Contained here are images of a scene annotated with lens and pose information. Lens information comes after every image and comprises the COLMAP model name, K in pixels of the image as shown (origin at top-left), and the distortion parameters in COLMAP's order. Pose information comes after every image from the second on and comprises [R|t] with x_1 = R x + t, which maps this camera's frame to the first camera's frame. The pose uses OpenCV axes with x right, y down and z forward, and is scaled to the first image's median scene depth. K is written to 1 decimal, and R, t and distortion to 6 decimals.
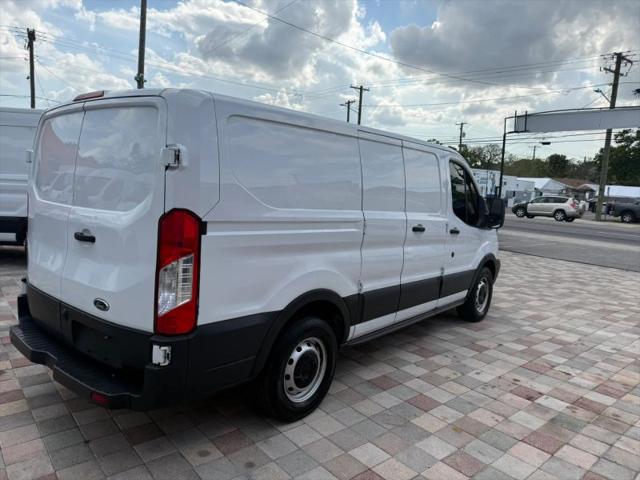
lens RADIAL K [[454.7, 0, 322.8], [0, 454.7, 242.1], [0, 0, 1]] dist [0.028283, -0.035329]
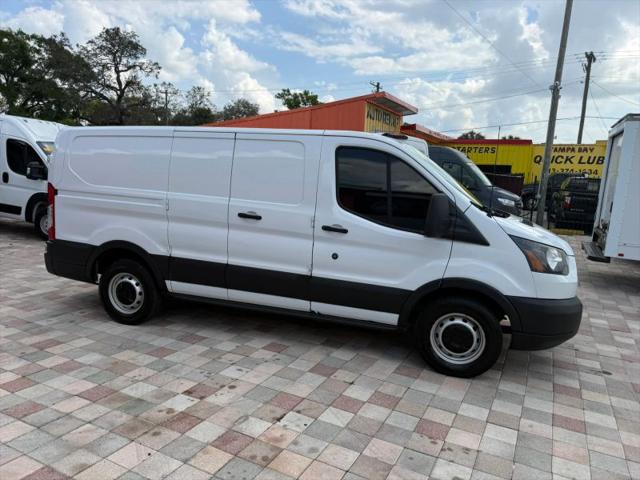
lens RADIAL K [[454.7, 0, 318.5], [0, 454.7, 240.9], [0, 0, 1]] dist [0.028283, -0.035329]
pose [[0.375647, 0.096720, -0.921702, 1.570714], [-0.138506, 0.989229, 0.047357, -0.055100], [0.916354, 0.109872, 0.384997, 0.957381]]
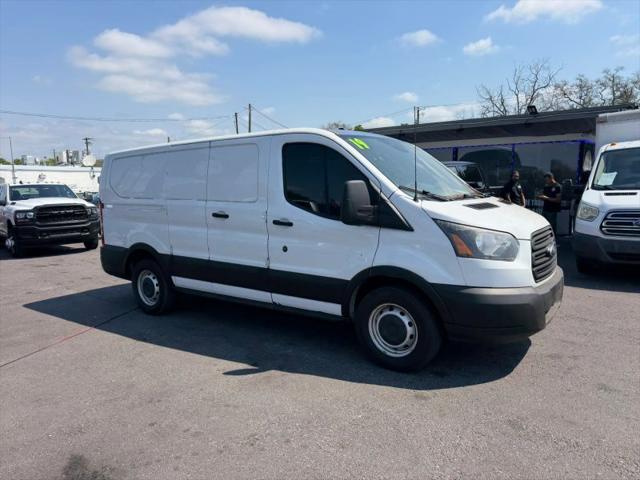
lens RADIAL K [[454.7, 0, 325.4], [0, 454.7, 240.1], [0, 0, 1]] dist [0.028283, -0.035329]
pose [[0.065119, 0.058970, -0.996134, 1.749391], [-0.091957, 0.994359, 0.052853, -0.065718], [0.993631, 0.088159, 0.070174, 1.513289]]
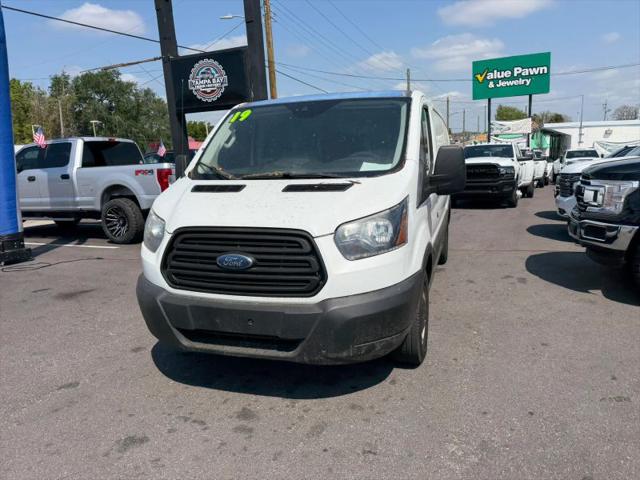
lens RADIAL K [[454.7, 0, 323.7], [0, 454.7, 243.4], [0, 0, 1]] dist [0.028283, -0.035329]
pose [[-0.930203, 0.039274, -0.364938, 0.739101], [-0.066155, 0.960036, 0.271944, -0.294602], [0.361034, 0.277106, -0.890431, 2.972278]]
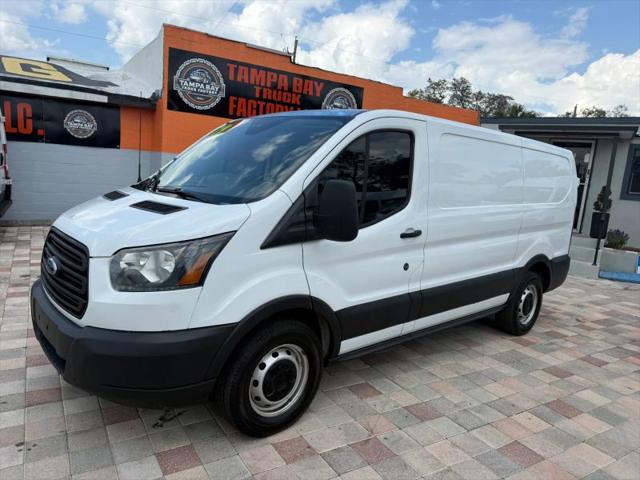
lens RADIAL K [[454.7, 0, 320.9], [0, 454.7, 242.6], [0, 0, 1]] dist [0.028283, -0.035329]
pose [[-0.977909, -0.150916, 0.144631, -0.013366], [-0.105507, 0.953674, 0.281735, -0.362274], [-0.180449, 0.260251, -0.948529, 2.893366]]
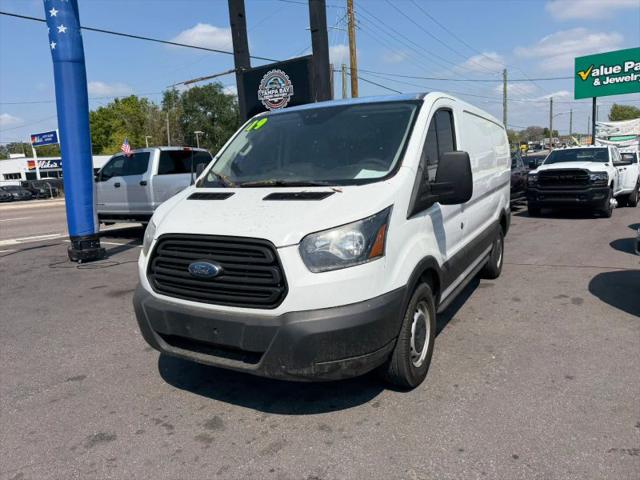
lens RADIAL K [[454.7, 0, 322.9], [0, 454.7, 242.9], [0, 0, 1]] dist [0.028283, -0.035329]
pose [[-0.984923, 0.008032, -0.172806, 0.520060], [-0.039347, 0.962339, 0.268989, -0.305506], [0.168459, 0.271733, -0.947514, 2.996229]]
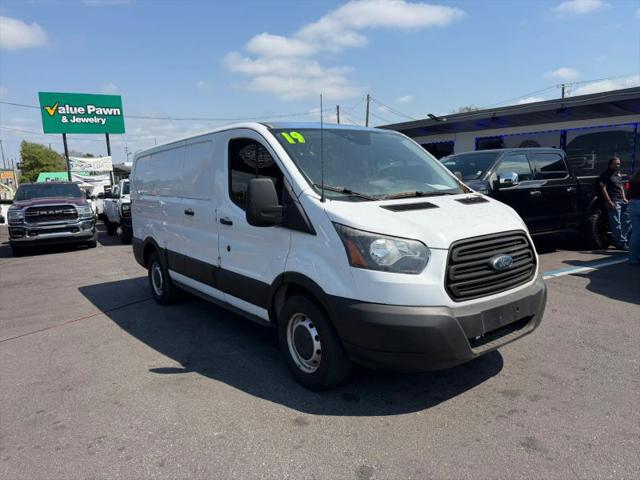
lens RADIAL K [[454.7, 0, 320.7], [0, 454.7, 238.9], [0, 0, 1]] dist [0.028283, -0.035329]
pose [[-0.235364, 0.074998, -0.969009, 1.612979], [-0.092639, 0.990748, 0.099181, -0.138525], [0.967482, 0.113111, -0.226239, 2.033162]]
